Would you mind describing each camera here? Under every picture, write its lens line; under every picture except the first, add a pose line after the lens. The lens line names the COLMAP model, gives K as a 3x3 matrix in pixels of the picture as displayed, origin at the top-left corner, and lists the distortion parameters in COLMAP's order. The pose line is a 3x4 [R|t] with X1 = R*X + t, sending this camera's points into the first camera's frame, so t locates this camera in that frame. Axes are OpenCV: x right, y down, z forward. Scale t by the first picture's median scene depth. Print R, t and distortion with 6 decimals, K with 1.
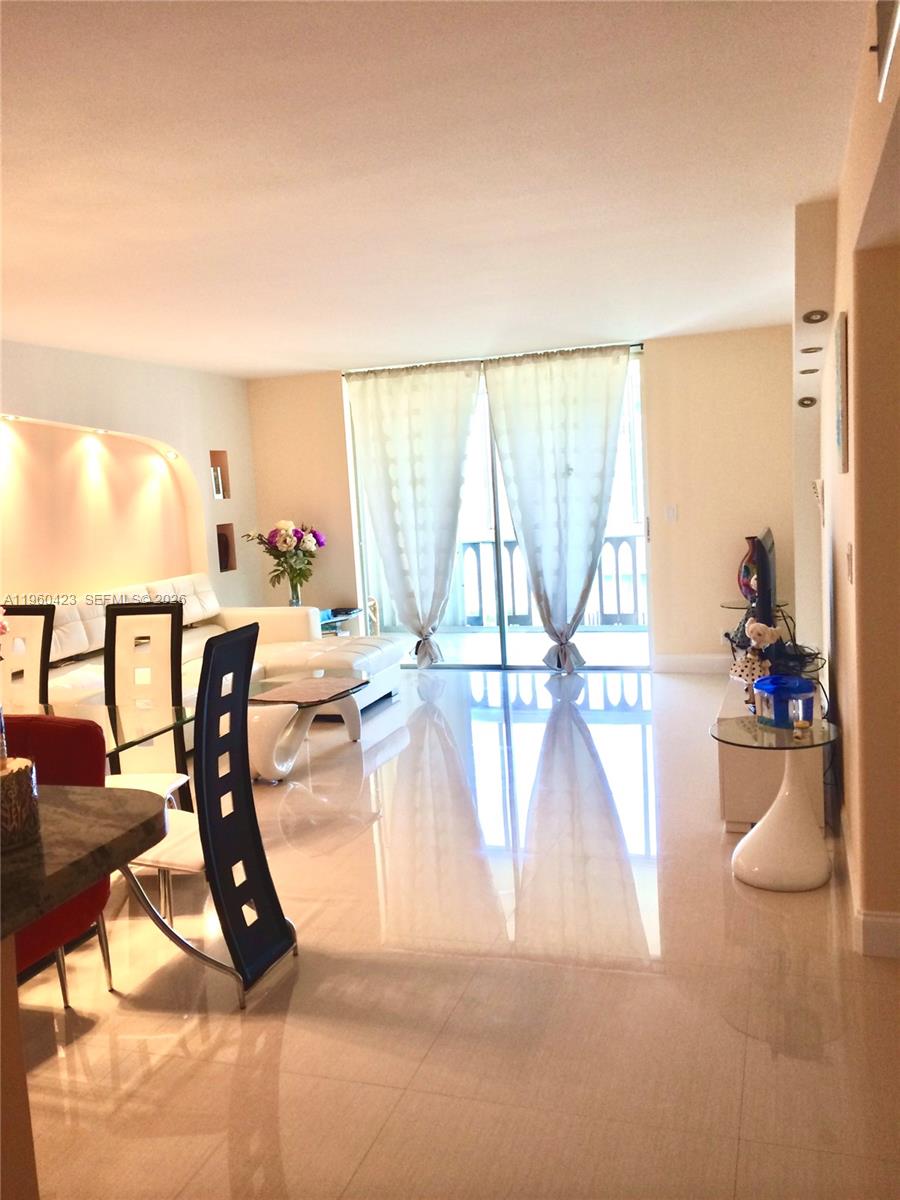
lens RADIAL K [[1034.0, 0, 447.0], [0, 1034.0, 602.0], [0, 0, 1]] dist [0.081349, -0.102911]
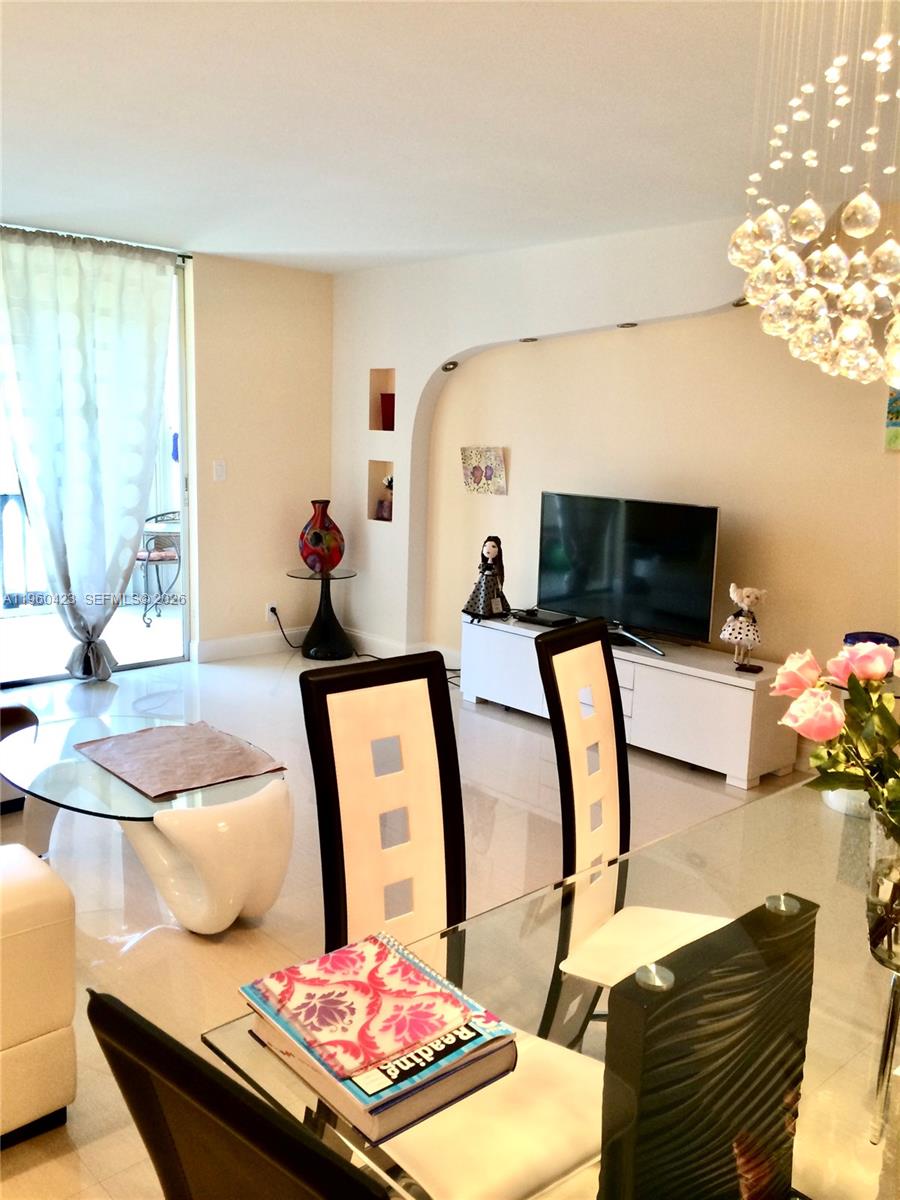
lens RADIAL K [[1034.0, 0, 449.7], [0, 1034.0, 592.9], [0, 0, 1]] dist [0.081349, -0.102911]
pose [[0.443477, -0.077741, 0.892908, -0.448278], [0.049006, 0.996844, 0.062450, -0.029364], [-0.894945, 0.016063, 0.445887, 0.452341]]
